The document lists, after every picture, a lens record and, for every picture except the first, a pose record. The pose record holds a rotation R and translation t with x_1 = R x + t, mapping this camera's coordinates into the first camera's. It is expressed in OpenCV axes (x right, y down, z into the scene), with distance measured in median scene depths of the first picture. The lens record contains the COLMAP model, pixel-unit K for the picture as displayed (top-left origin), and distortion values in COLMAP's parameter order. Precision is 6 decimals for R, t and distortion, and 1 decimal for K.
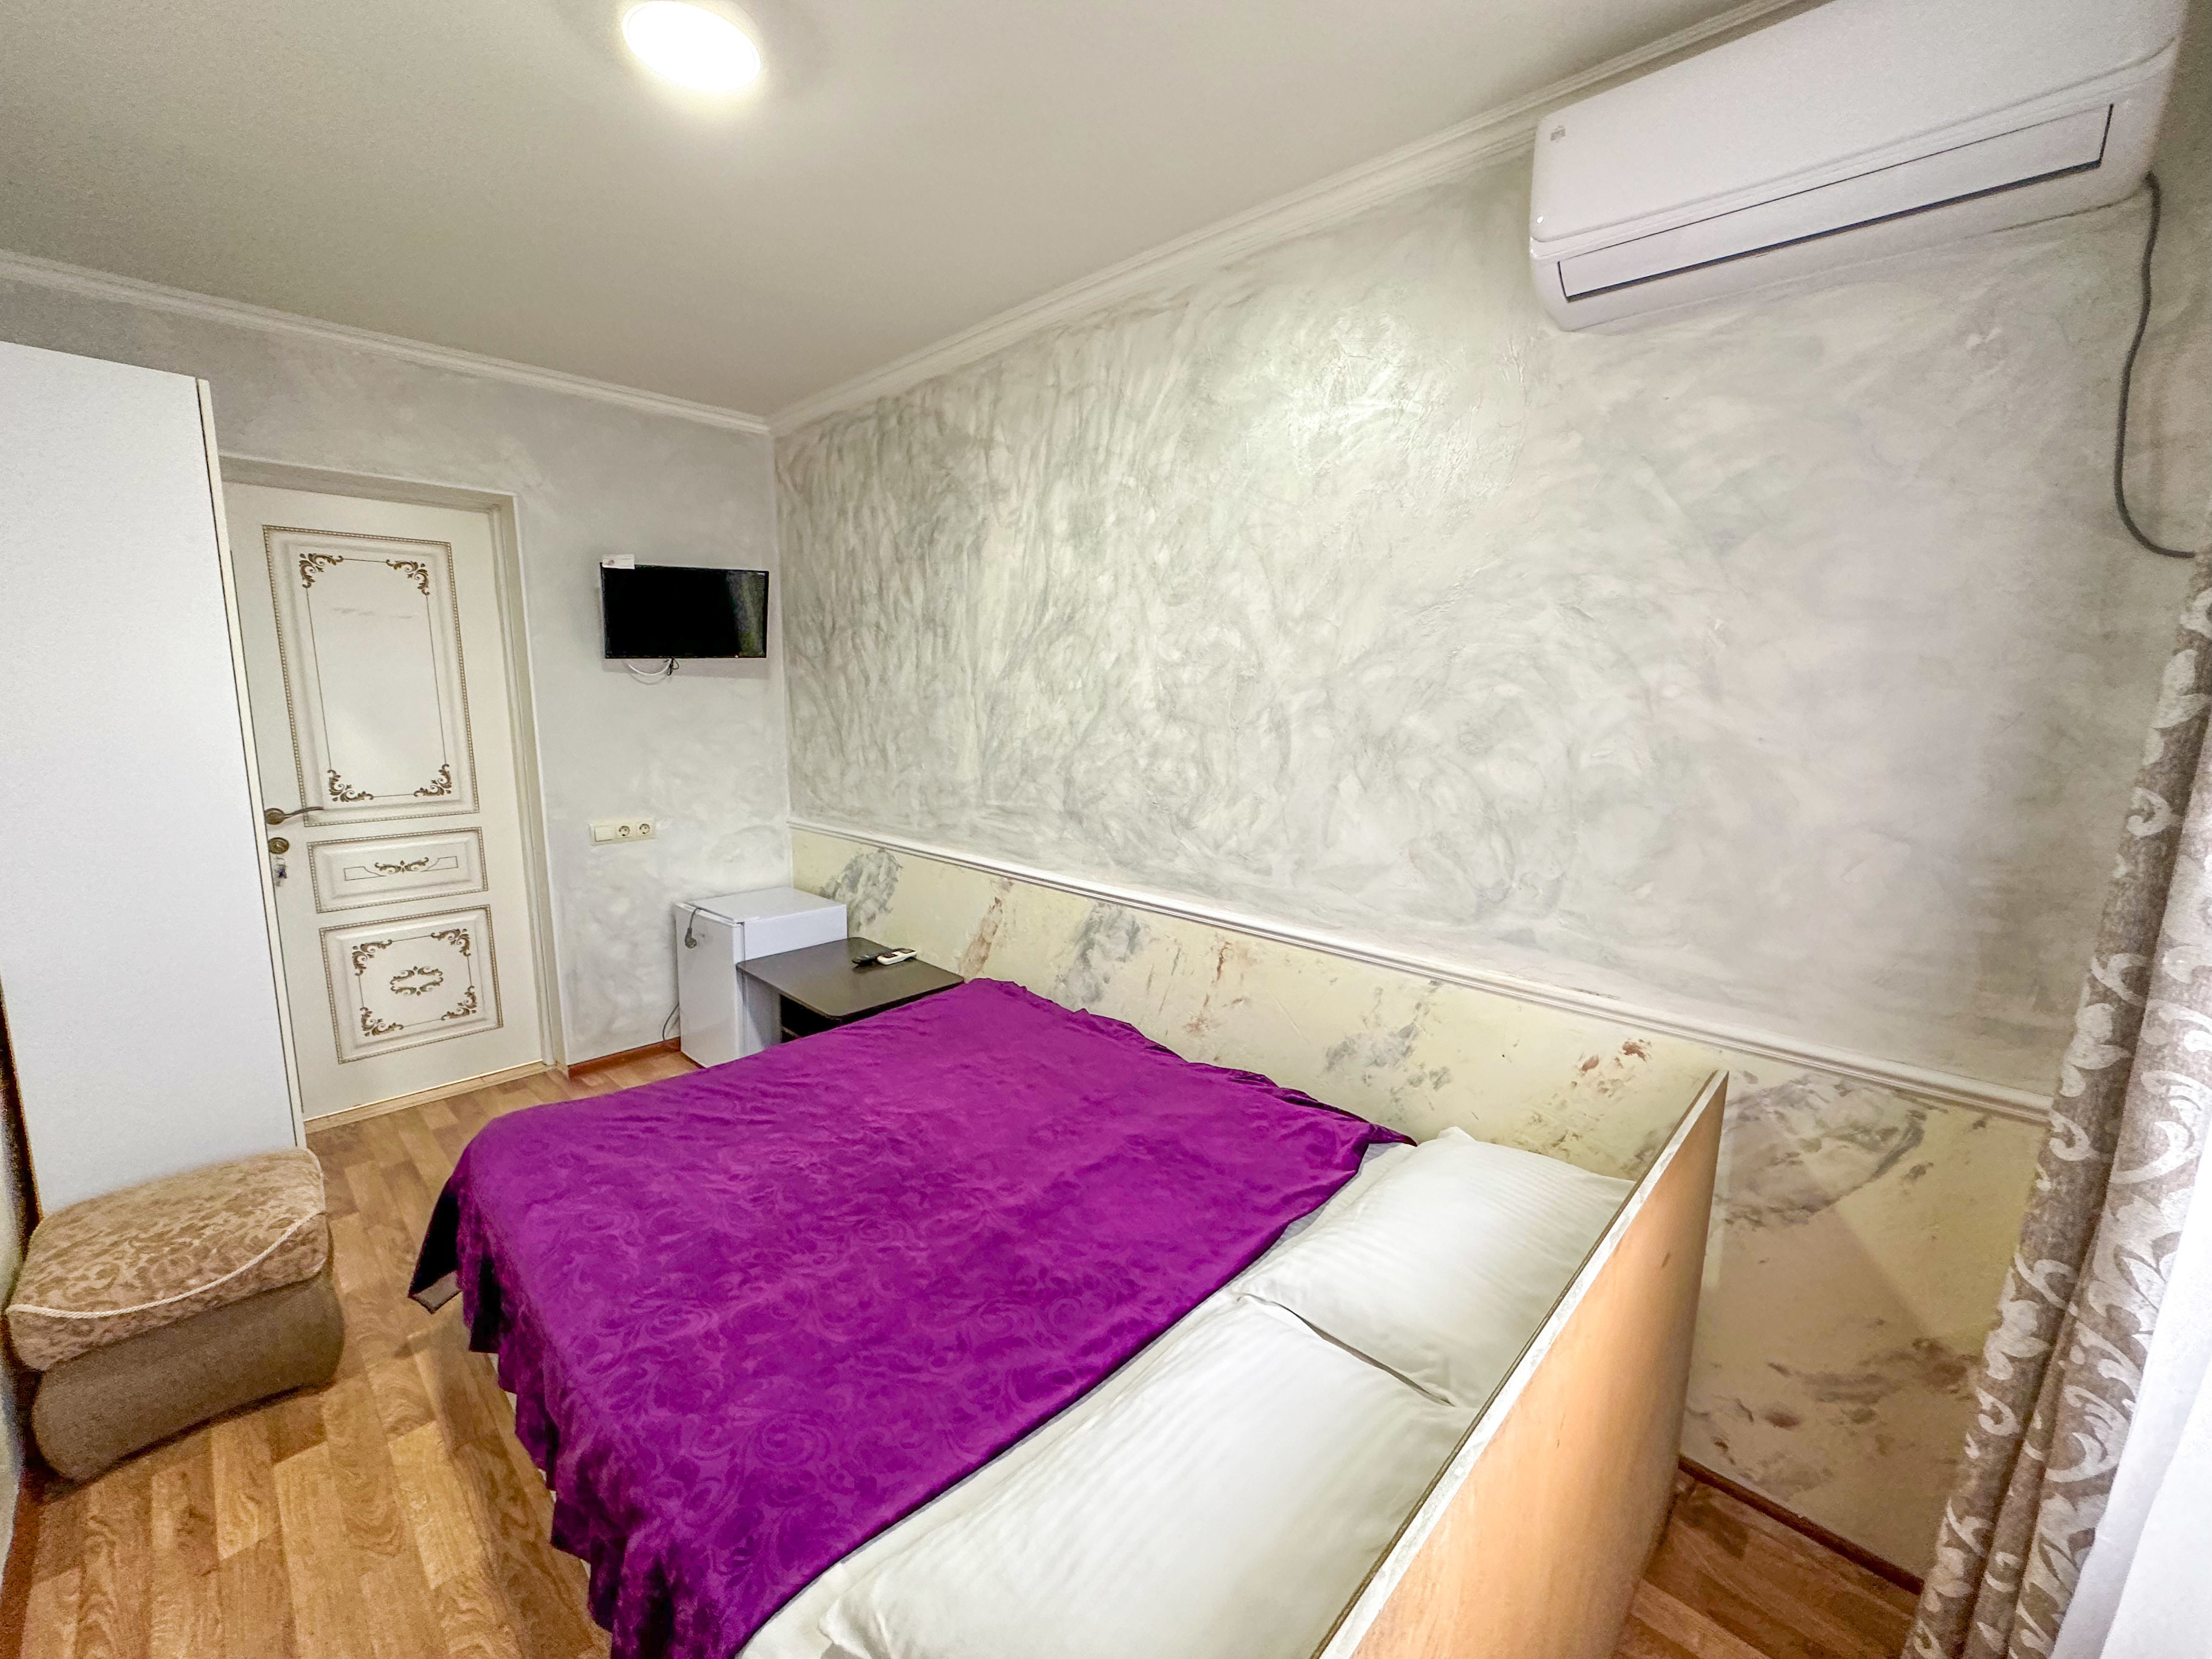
lens RADIAL K [[881.6, 0, 1108.0], [0, 881.6, 827.3], [0, 0, 1]] dist [-0.006668, 0.000785]
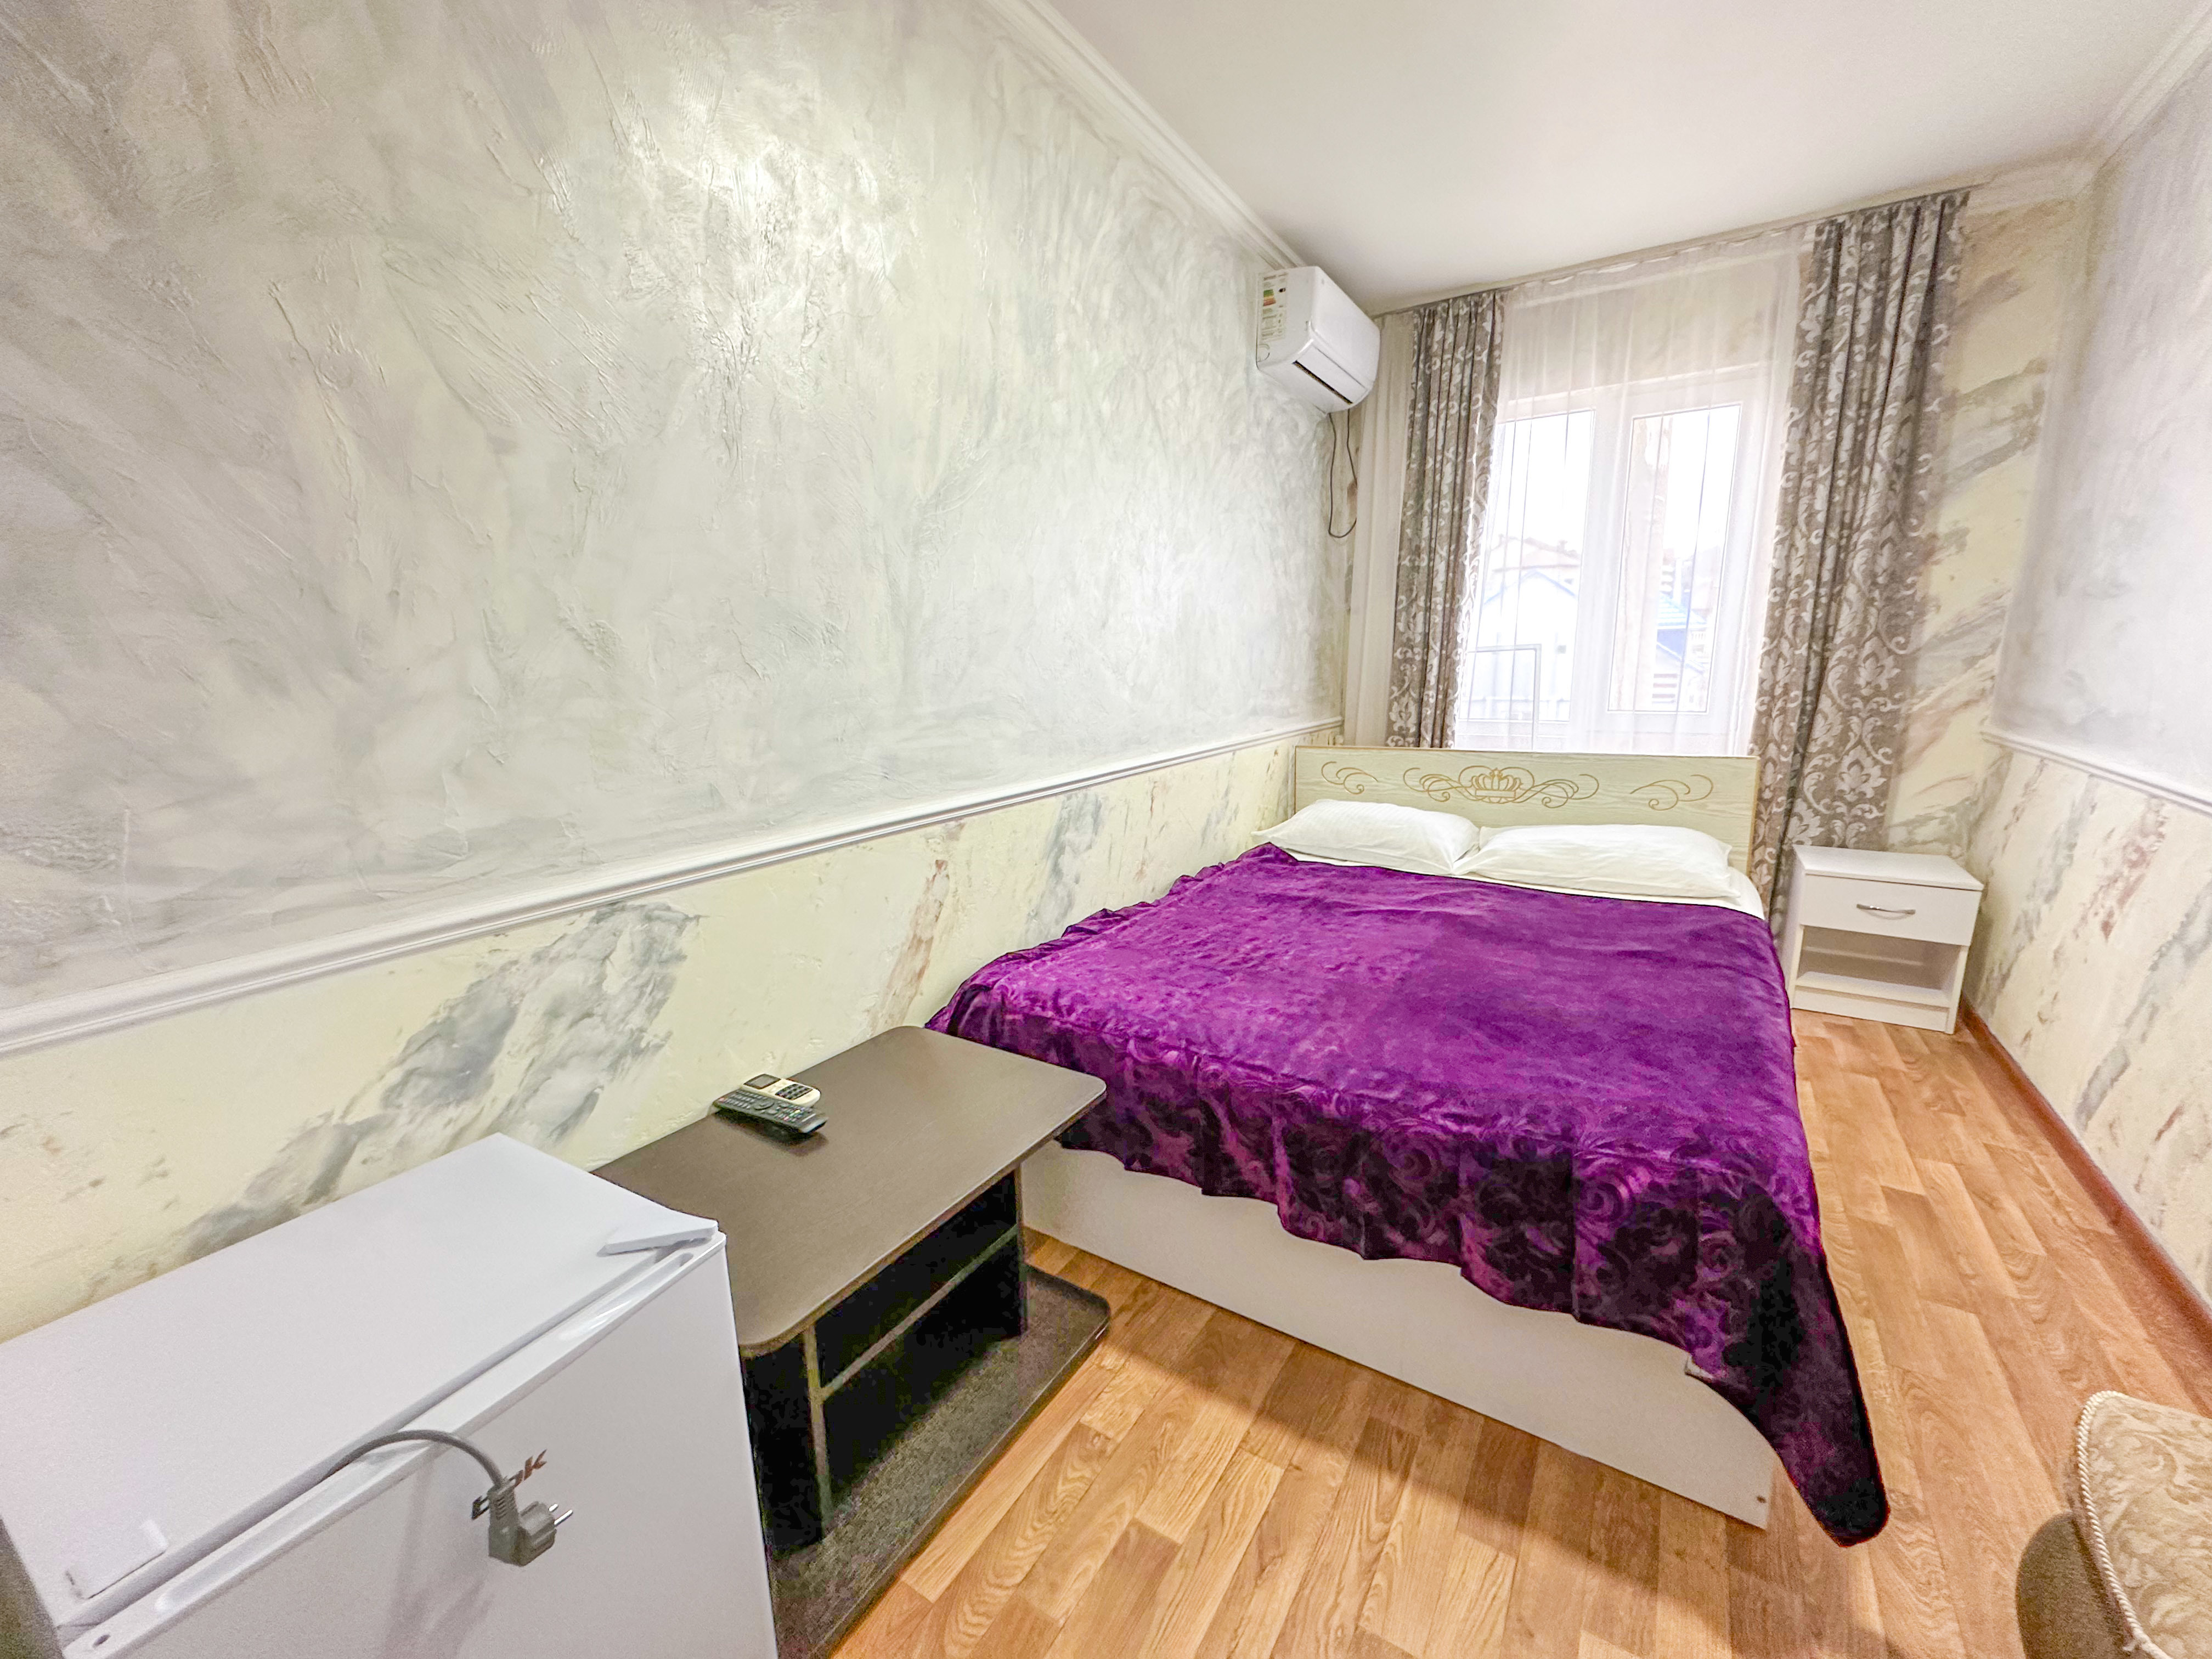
lens RADIAL K [[881.6, 0, 1109.5], [0, 881.6, 826.8], [0, 0, 1]] dist [-0.006668, 0.000785]
pose [[-0.184941, -0.198407, 0.962513, -0.802748], [0.173086, 0.957522, 0.230635, -0.072666], [-0.967387, 0.209251, -0.142744, 1.021731]]
